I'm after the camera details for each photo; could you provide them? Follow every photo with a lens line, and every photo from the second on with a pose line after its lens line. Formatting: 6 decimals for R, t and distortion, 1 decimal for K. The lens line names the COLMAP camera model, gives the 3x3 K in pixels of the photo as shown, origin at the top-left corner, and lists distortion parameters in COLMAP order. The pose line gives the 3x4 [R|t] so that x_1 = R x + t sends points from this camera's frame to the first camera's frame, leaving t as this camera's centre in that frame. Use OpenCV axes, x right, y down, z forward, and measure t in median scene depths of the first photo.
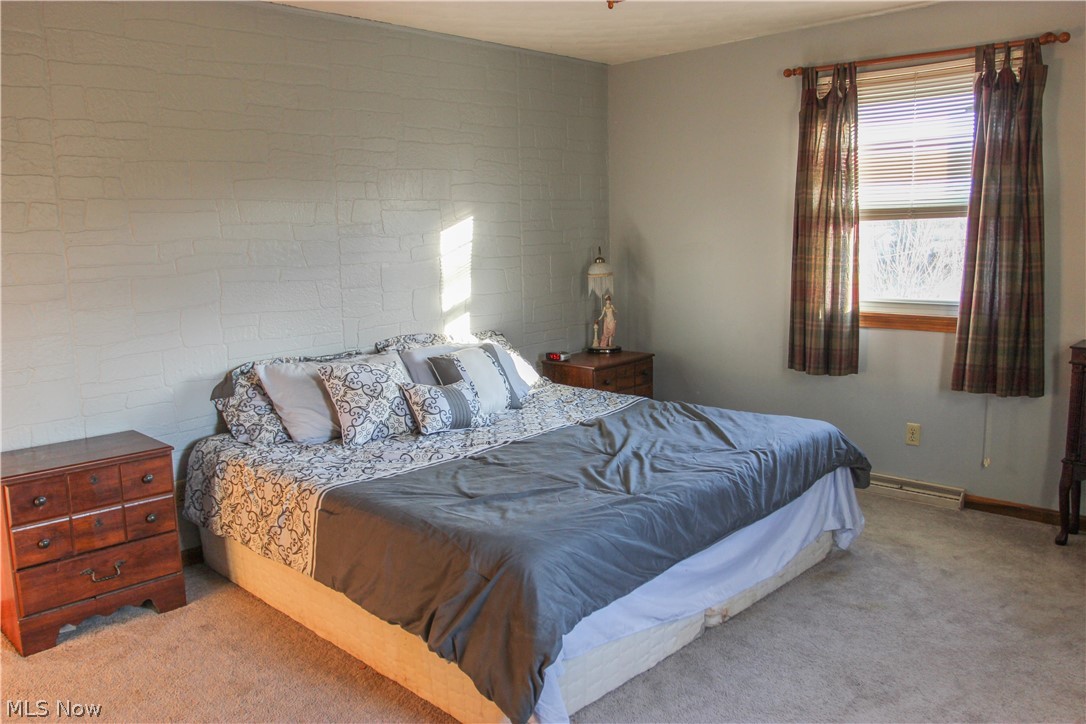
lens RADIAL K [[857.7, 0, 543.0], [0, 857.7, 362.0], [0, 0, 1]] dist [-0.100372, 0.059113]
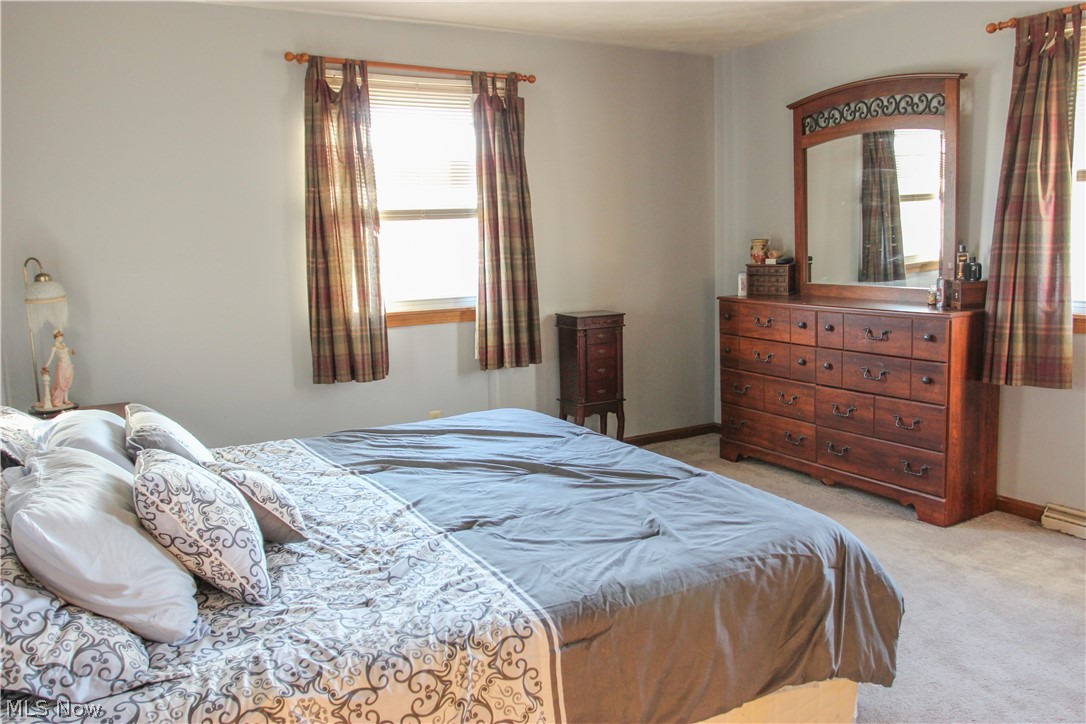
lens RADIAL K [[857.7, 0, 543.0], [0, 857.7, 362.0], [0, 0, 1]] dist [-0.100372, 0.059113]
pose [[0.269051, -0.120000, 0.955621, -0.566777], [0.161191, 0.983823, 0.078159, -0.052581], [-0.949541, 0.133009, 0.284042, 0.564495]]
